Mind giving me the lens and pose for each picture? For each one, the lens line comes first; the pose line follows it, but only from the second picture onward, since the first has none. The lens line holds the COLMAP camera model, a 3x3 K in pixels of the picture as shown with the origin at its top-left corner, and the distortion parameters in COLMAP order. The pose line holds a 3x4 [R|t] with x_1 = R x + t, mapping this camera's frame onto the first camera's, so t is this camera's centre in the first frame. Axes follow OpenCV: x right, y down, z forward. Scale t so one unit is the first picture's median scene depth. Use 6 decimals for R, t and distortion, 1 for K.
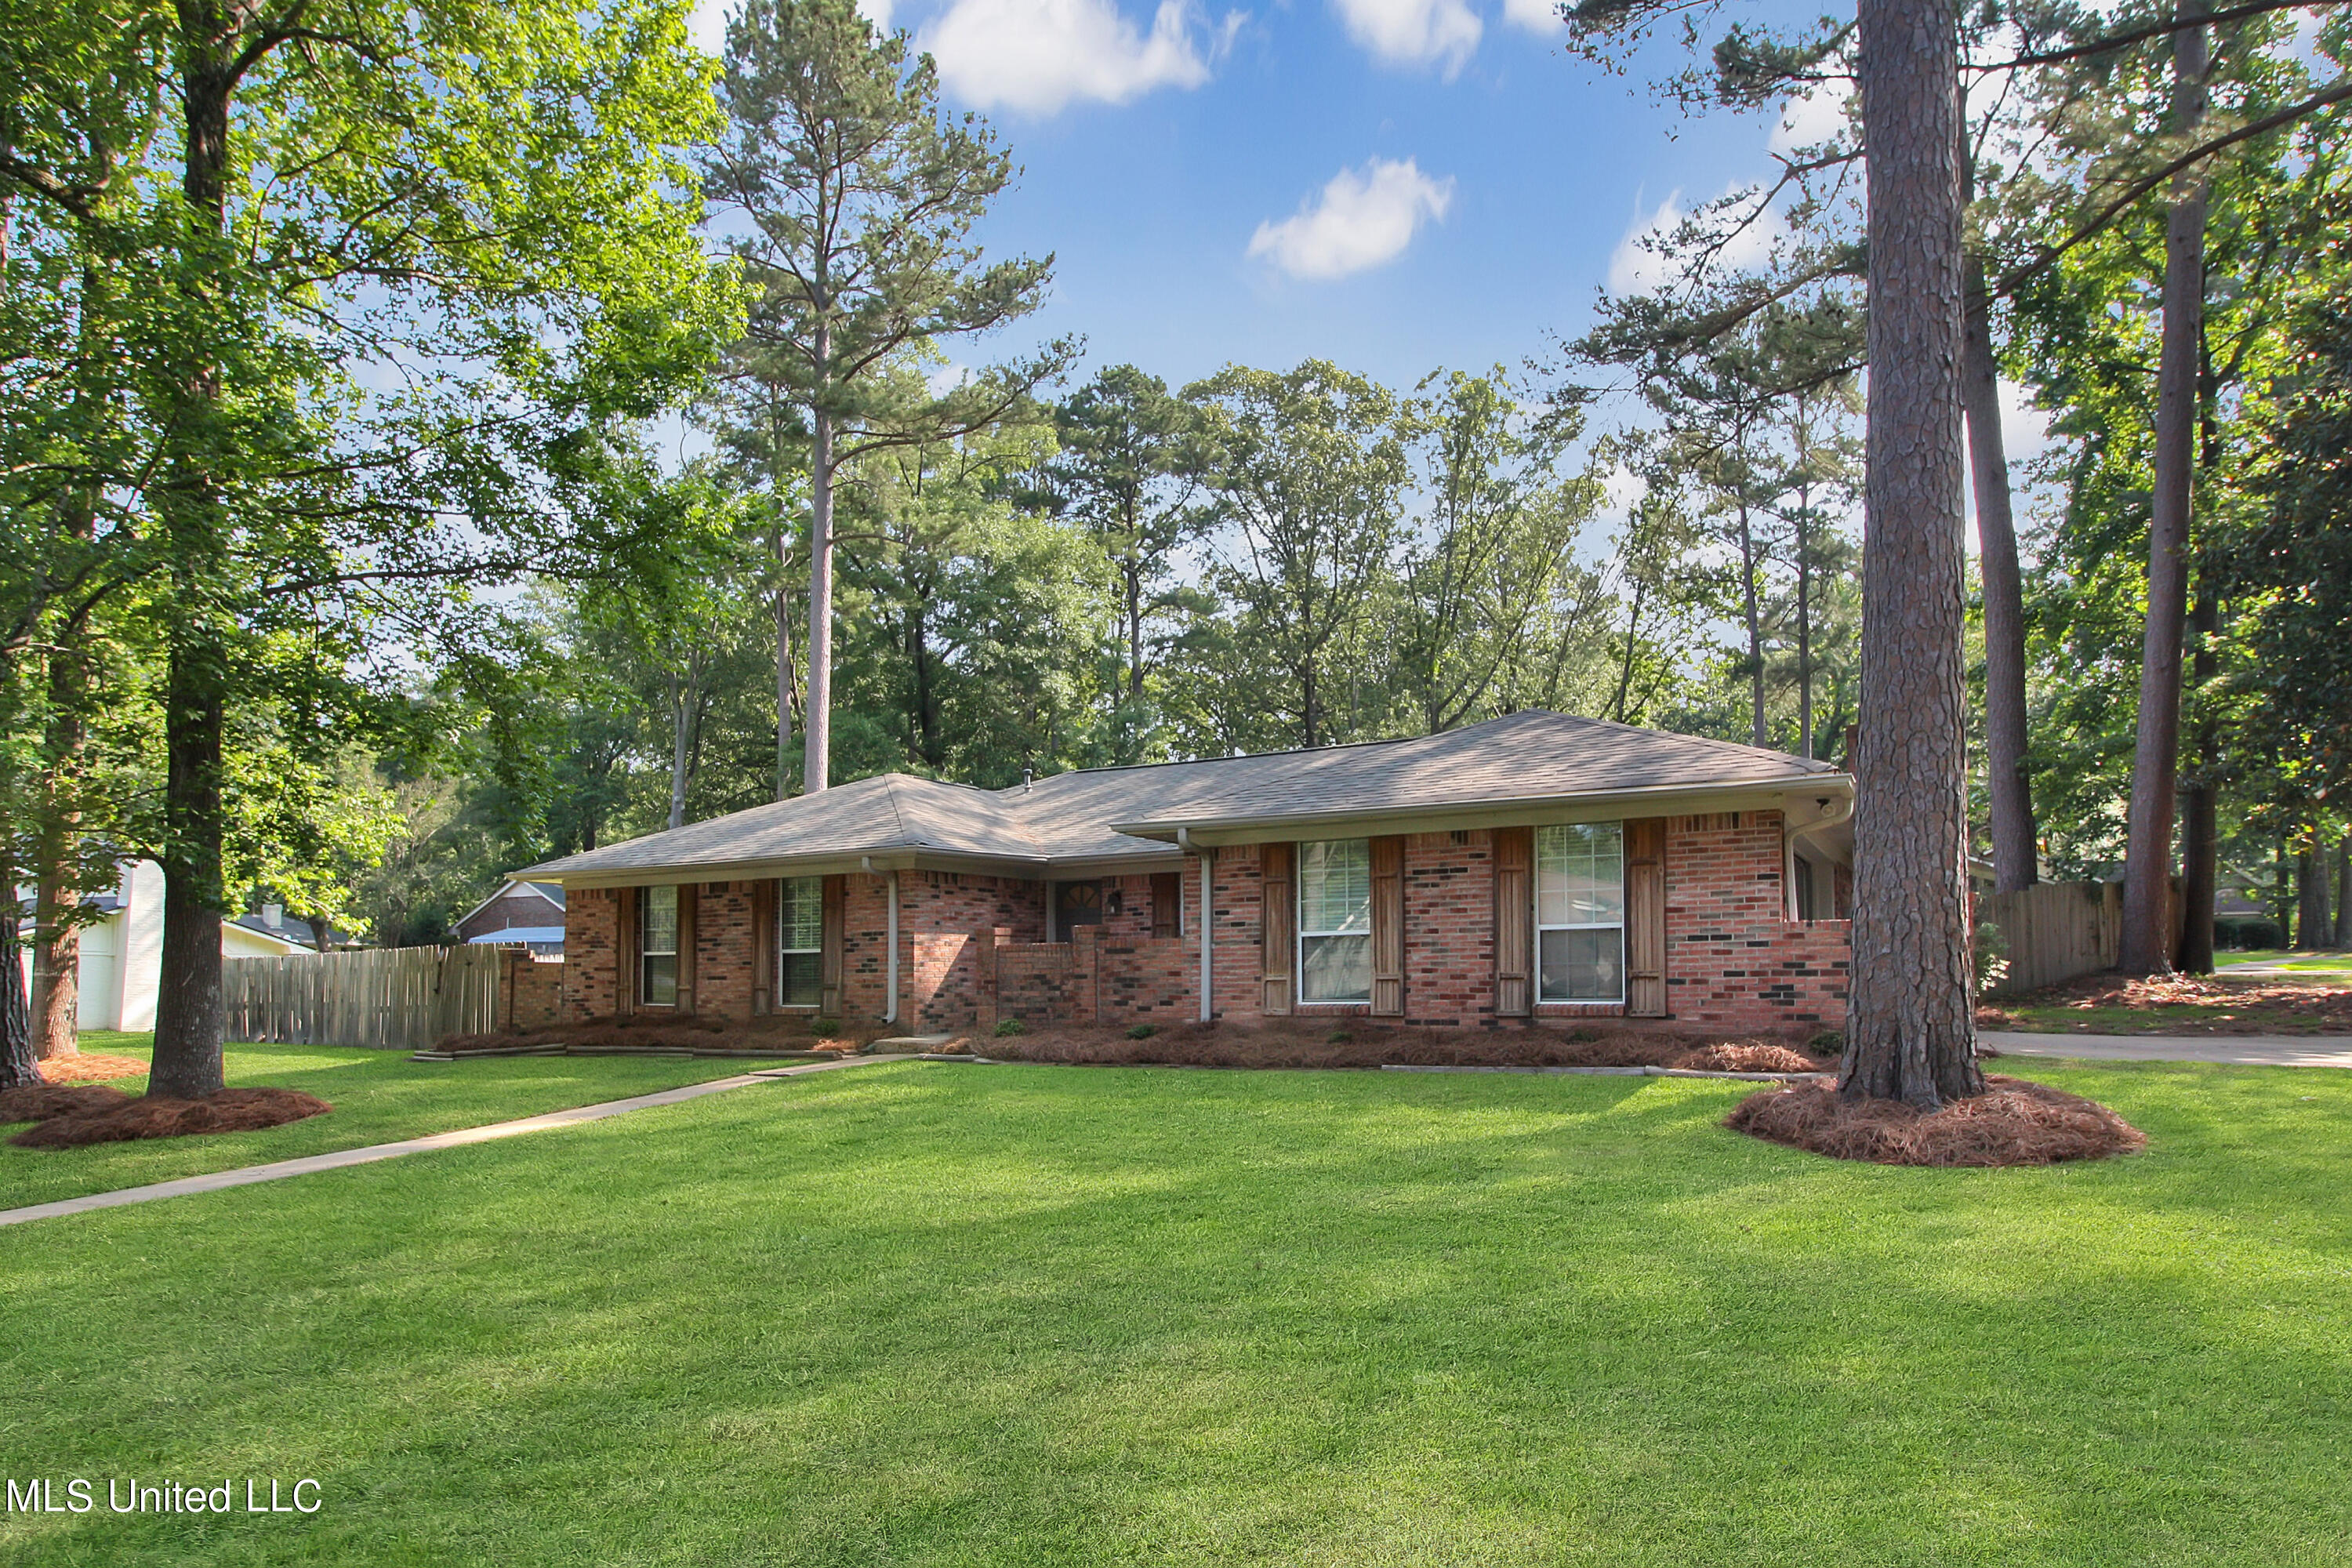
lens RADIAL K [[1401.4, 0, 1173.0], [0, 1401.4, 786.0], [0, 0, 1]] dist [-0.006361, 0.000028]
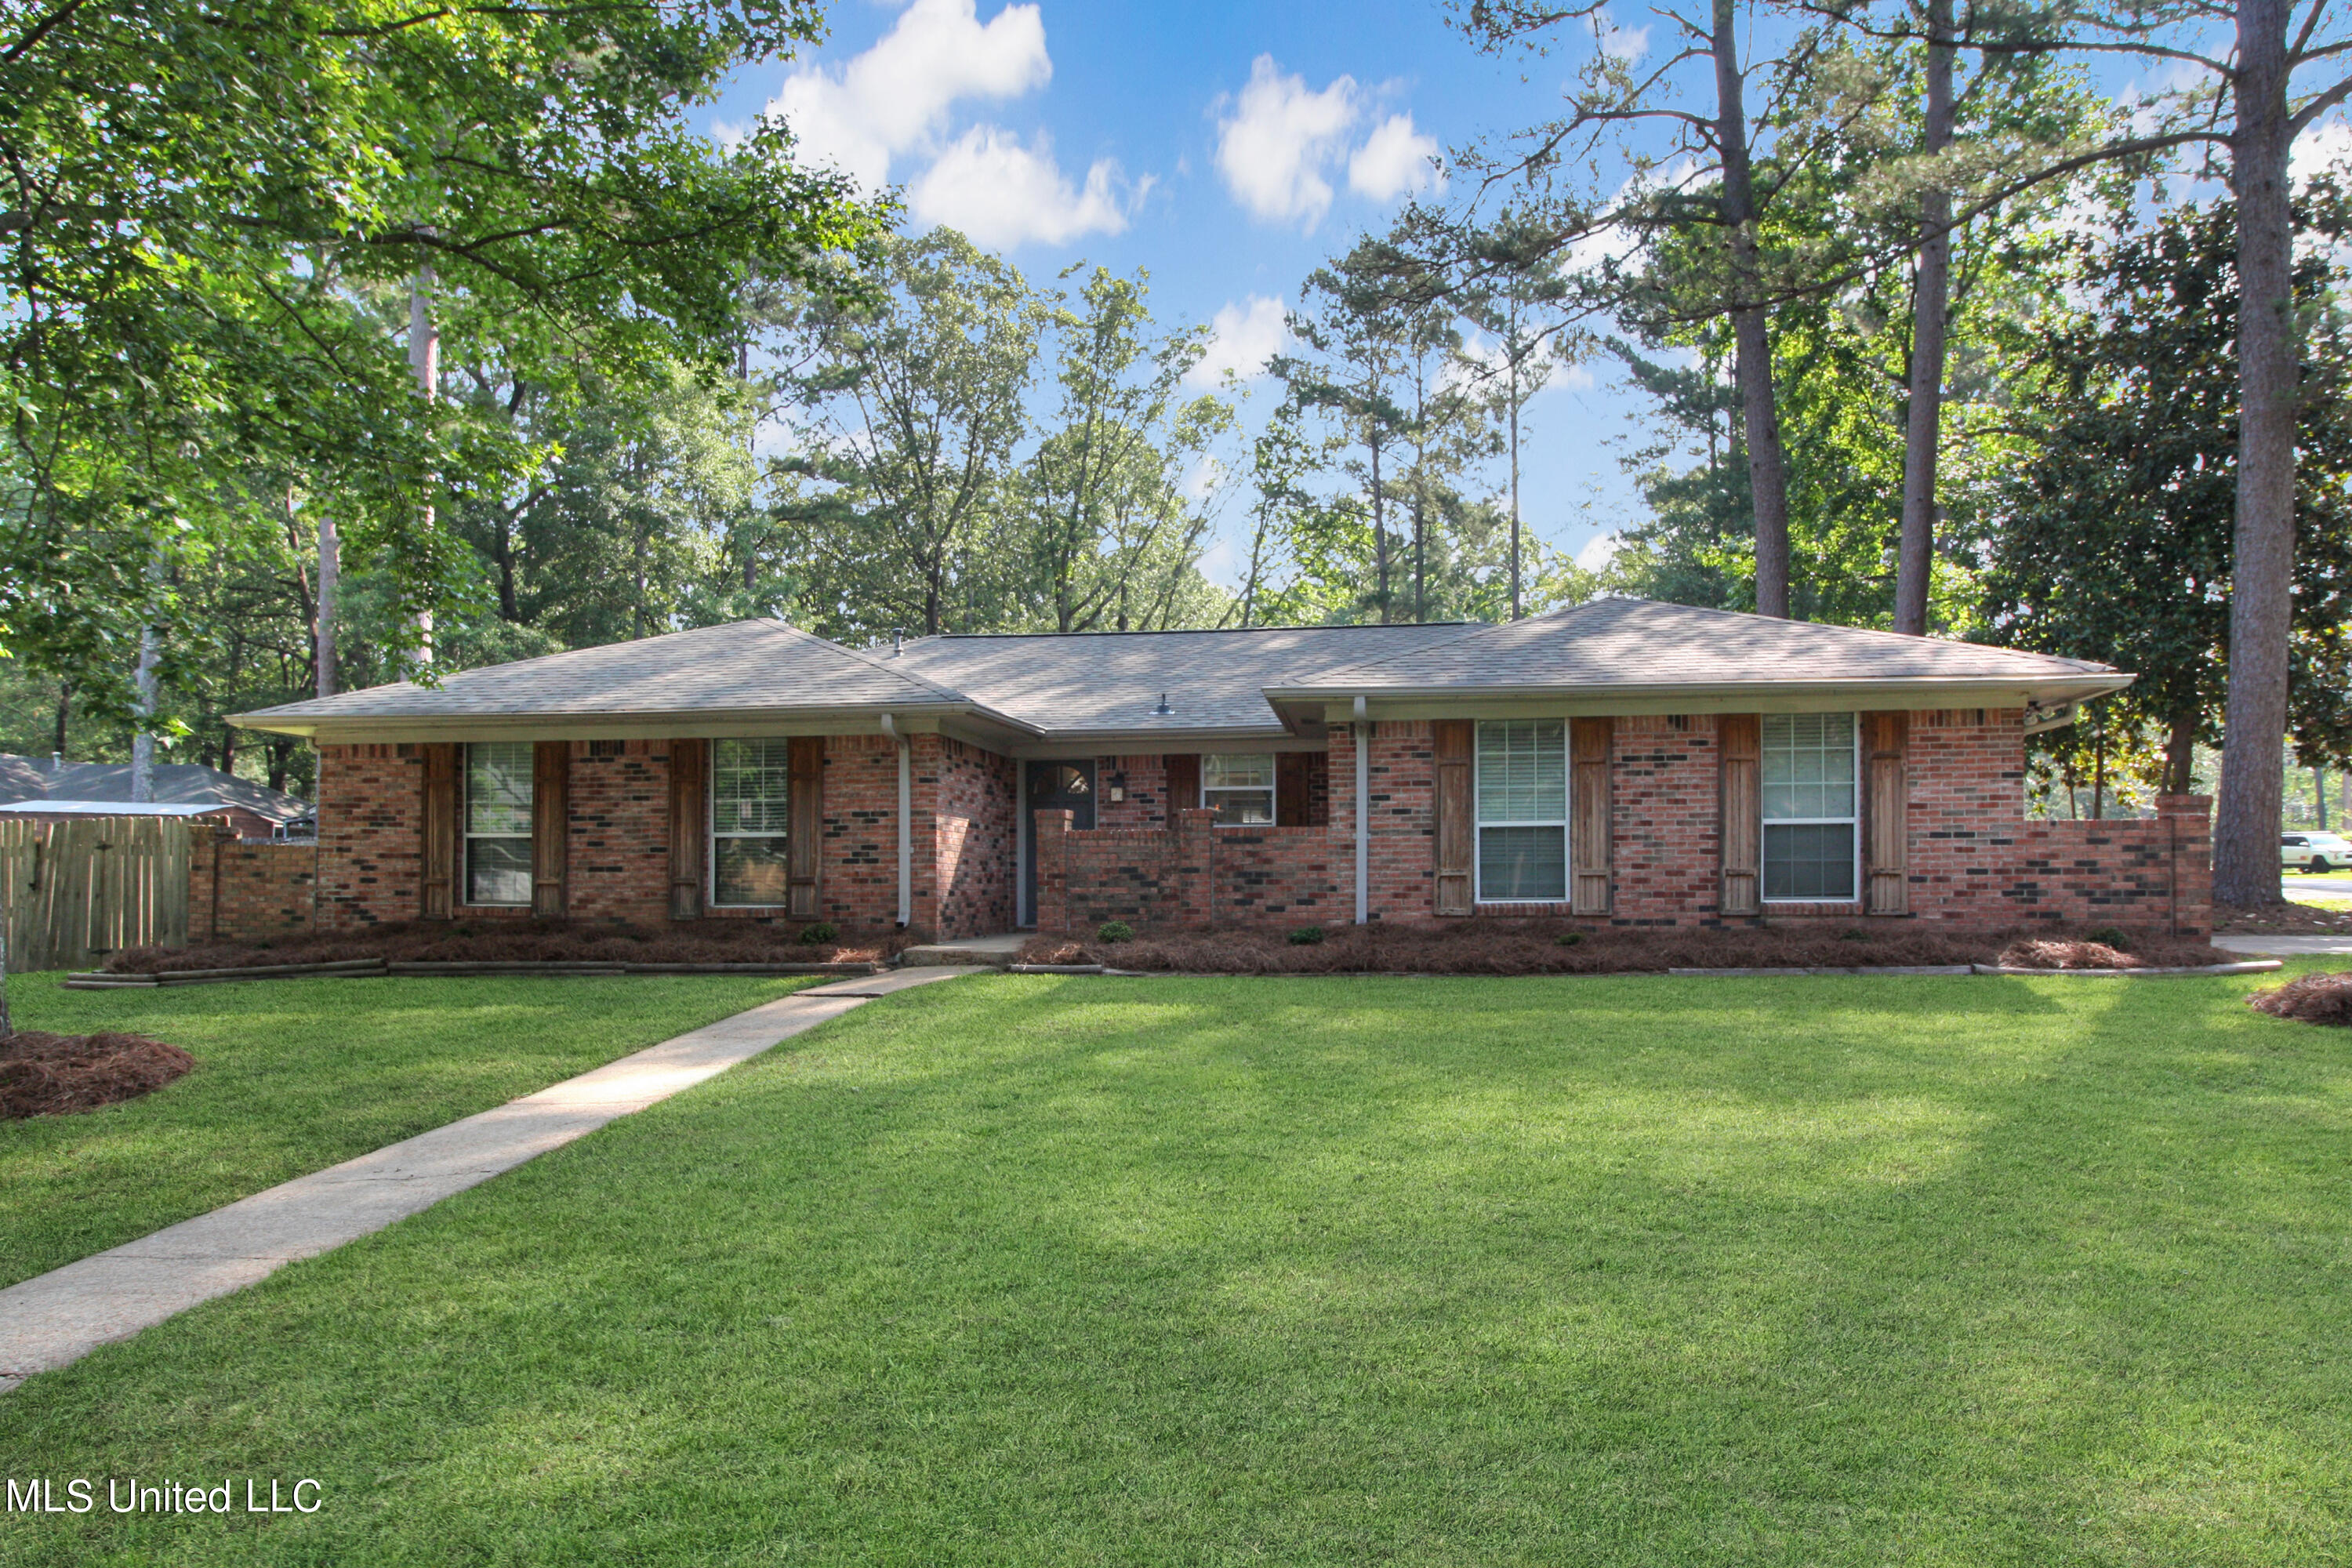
lens RADIAL K [[1401.4, 0, 1177.0], [0, 1401.4, 783.5], [0, 0, 1]] dist [-0.006361, 0.000028]
pose [[0.923622, 0.037242, 0.381492, -0.426144], [-0.059172, 0.997191, 0.045914, 0.051340], [-0.378710, -0.064981, 0.923231, 0.261287]]
